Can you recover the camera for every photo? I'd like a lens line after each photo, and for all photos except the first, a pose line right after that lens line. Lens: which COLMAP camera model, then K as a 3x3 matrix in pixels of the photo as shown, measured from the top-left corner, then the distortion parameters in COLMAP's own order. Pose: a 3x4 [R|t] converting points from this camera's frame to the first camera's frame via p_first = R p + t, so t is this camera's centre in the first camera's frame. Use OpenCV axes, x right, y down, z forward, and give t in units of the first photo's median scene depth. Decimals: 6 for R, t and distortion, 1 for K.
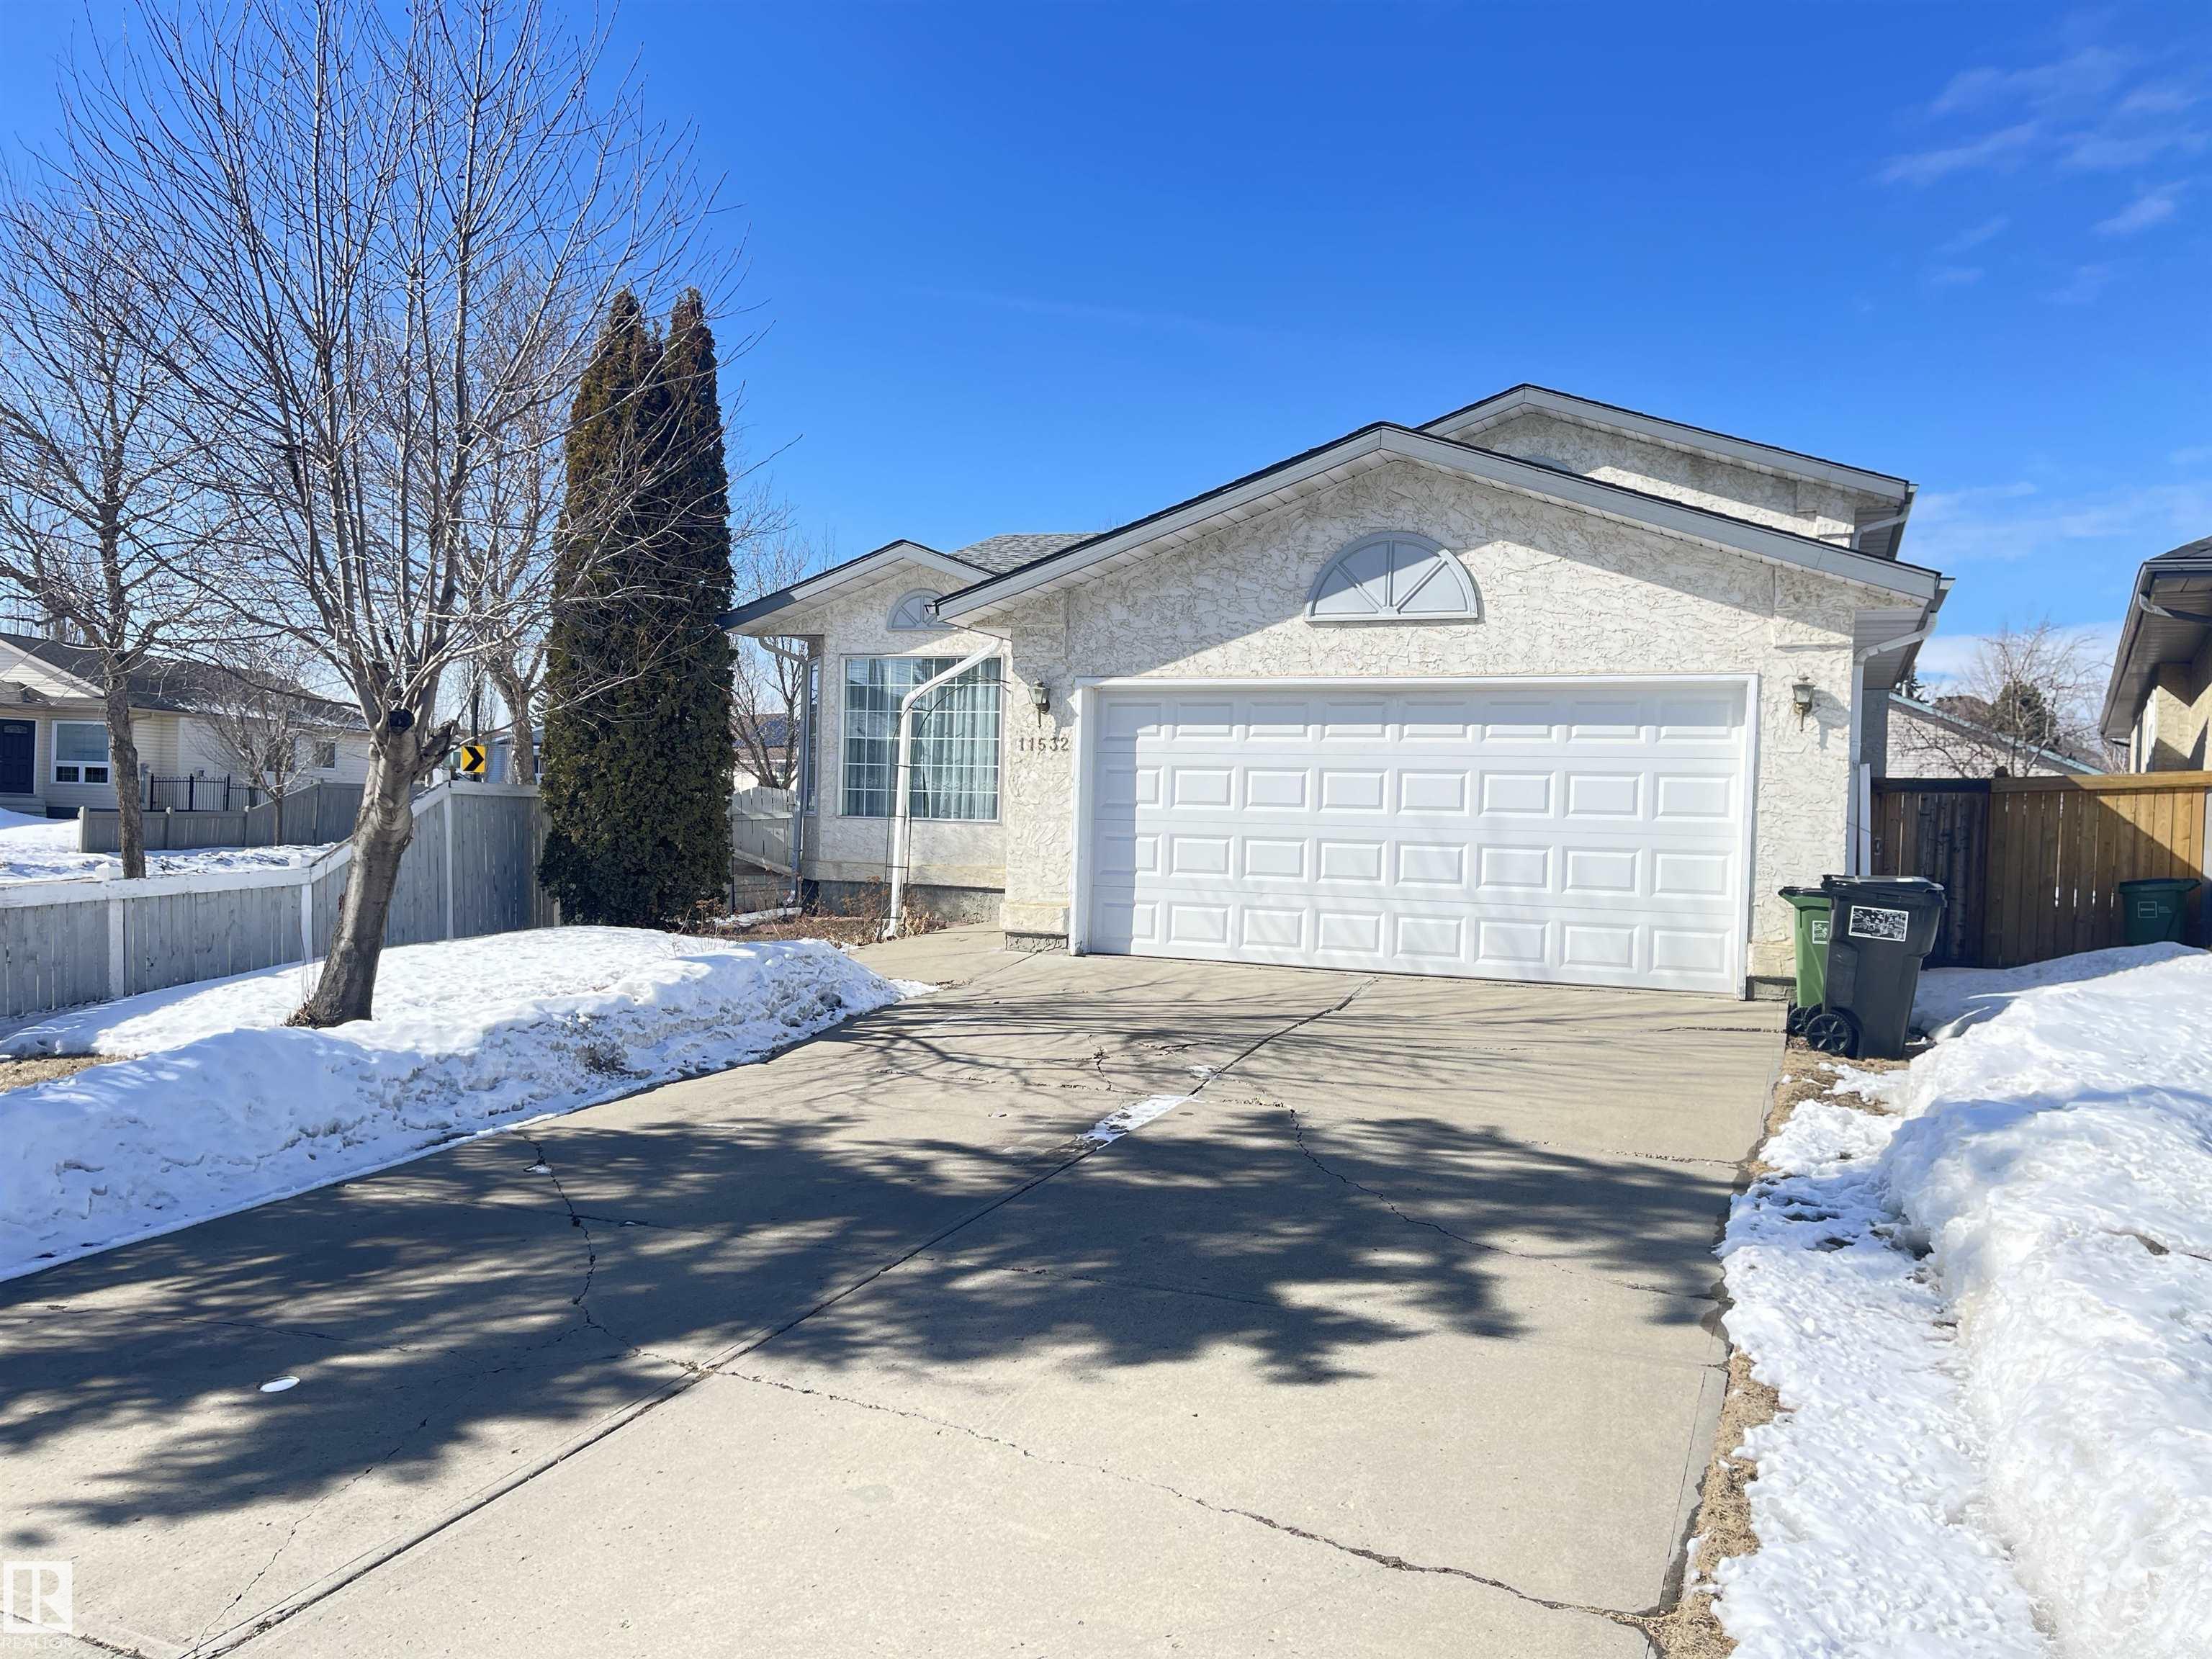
lens RADIAL K [[1666.6, 0, 1111.0], [0, 1666.6, 842.4], [0, 0, 1]] dist [0.072836, -0.089495]
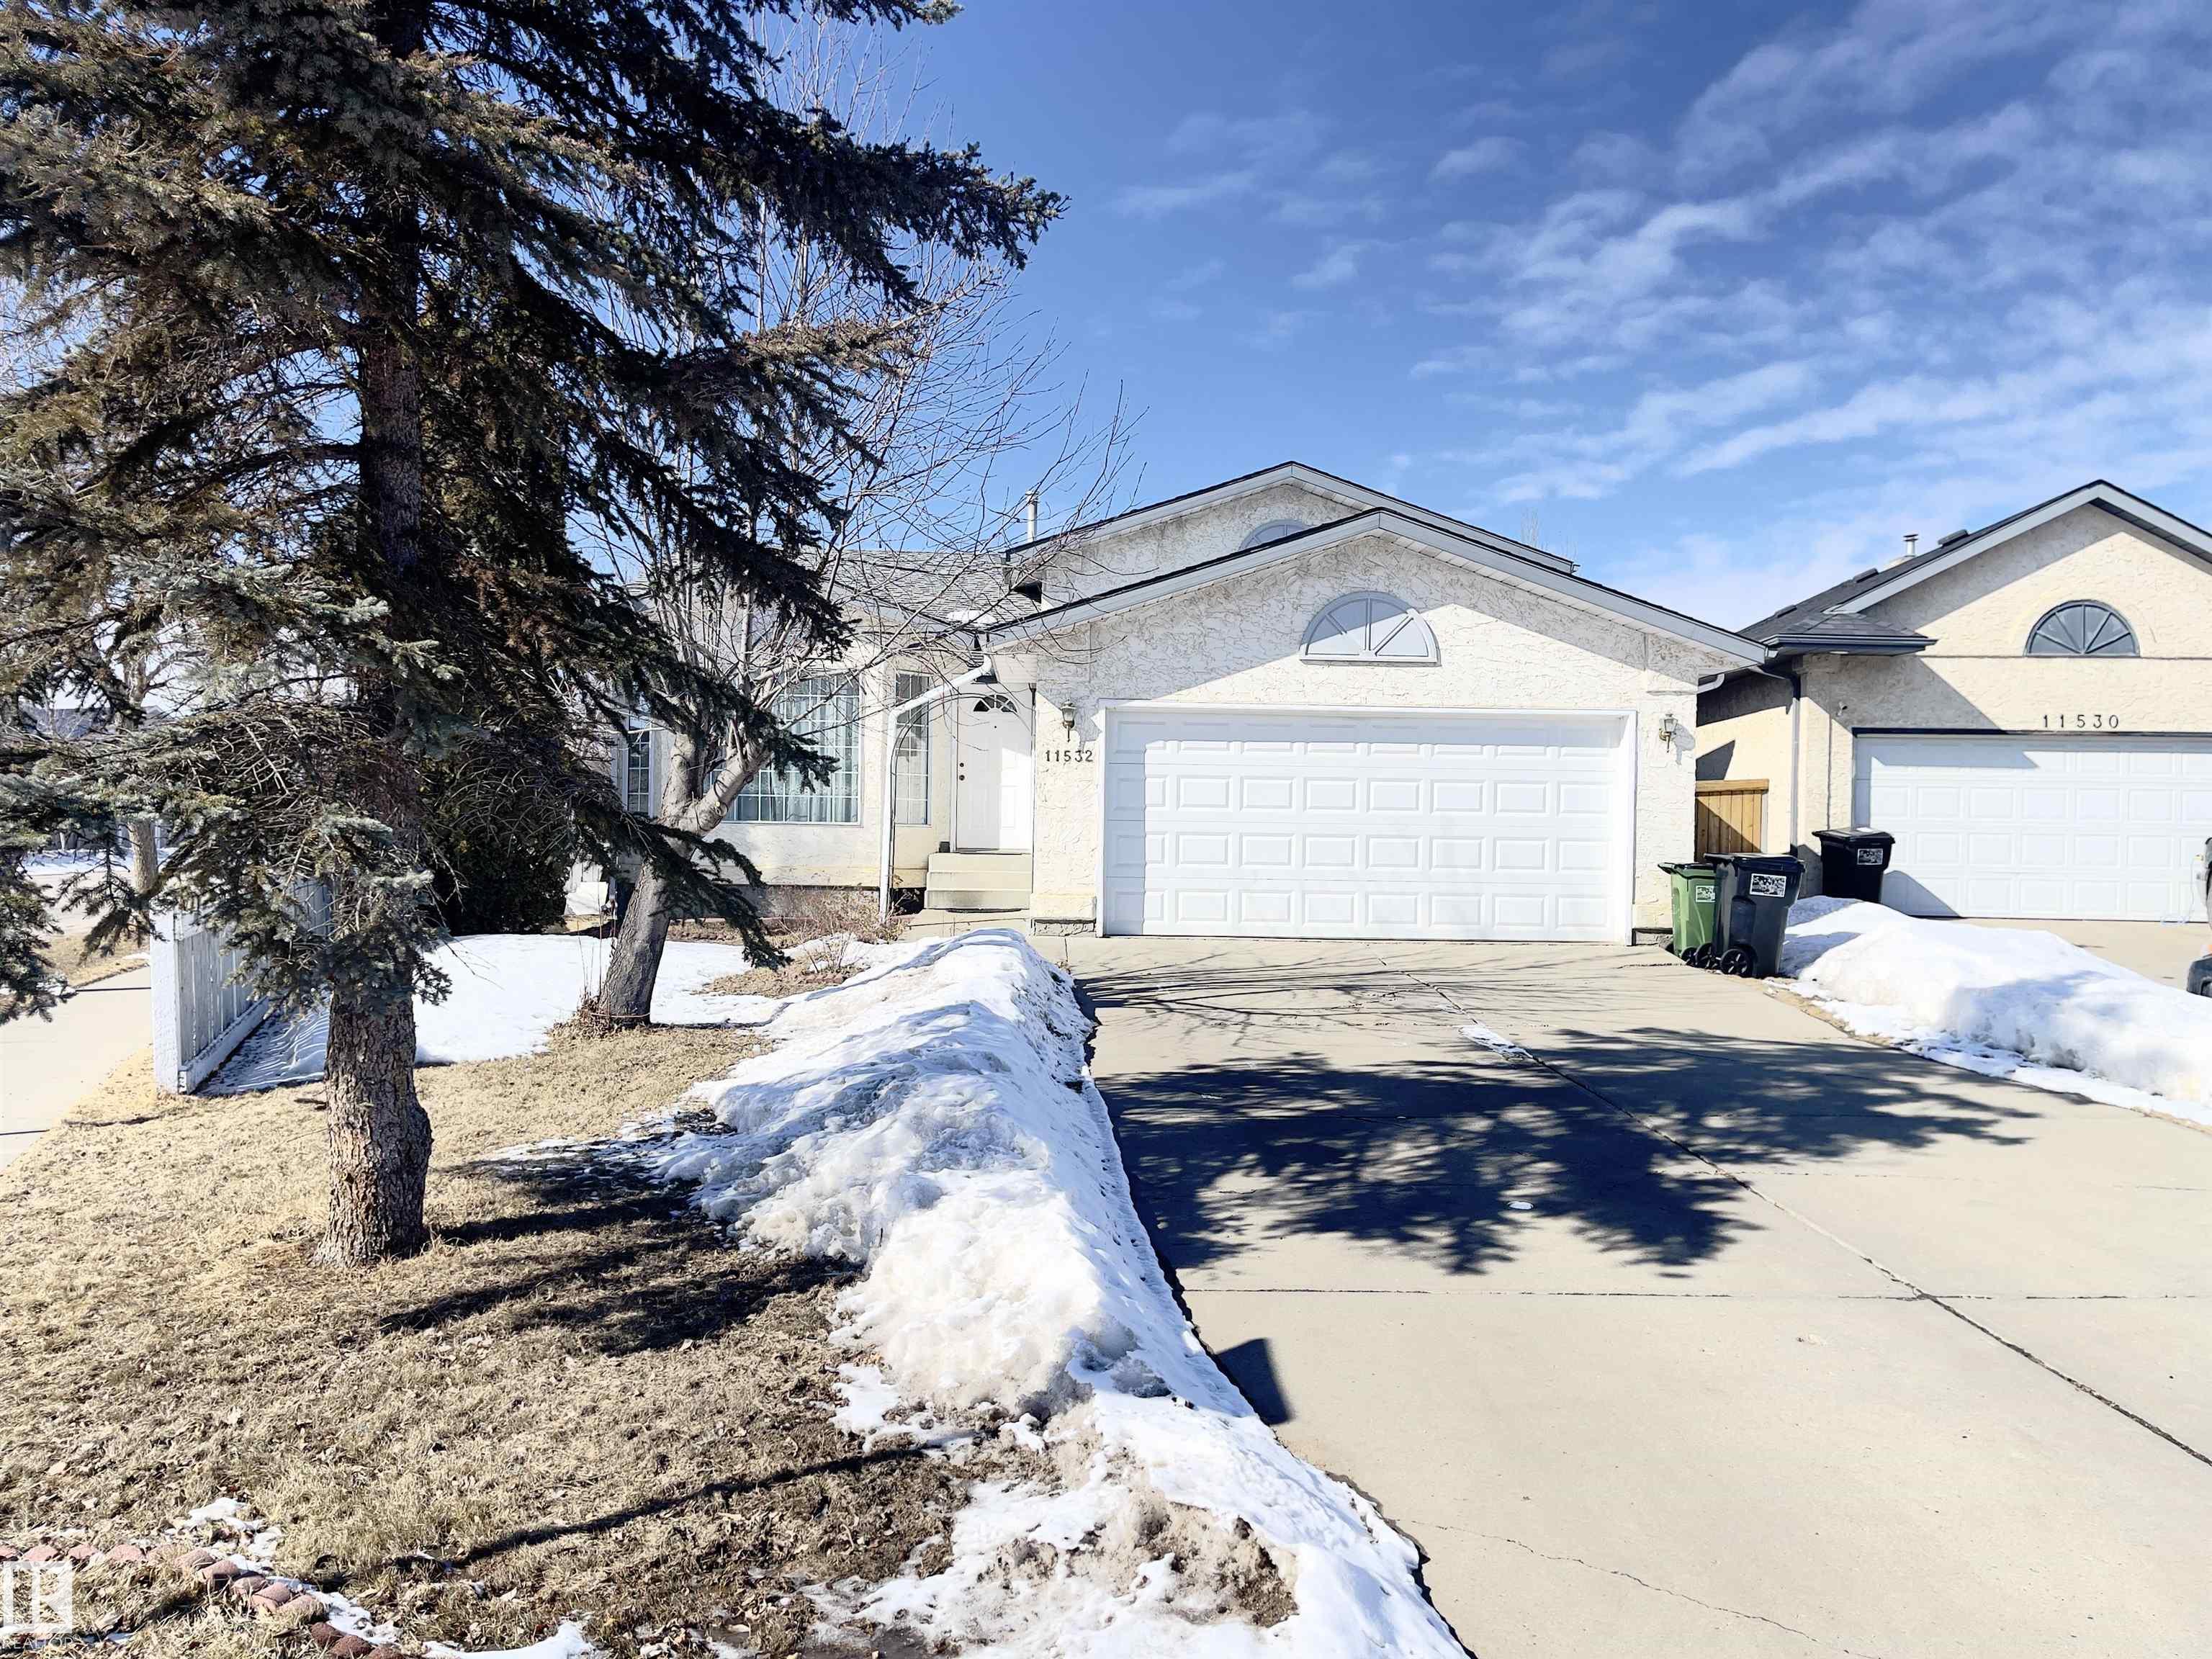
lens RADIAL K [[1666.6, 0, 1112.3], [0, 1666.6, 844.5], [0, 0, 1]] dist [0.072836, -0.089495]
pose [[0.905343, -0.016318, 0.424368, -0.547656], [0.015841, 0.999864, 0.004650, -0.002665], [-0.424386, 0.002512, 0.905478, -0.065712]]
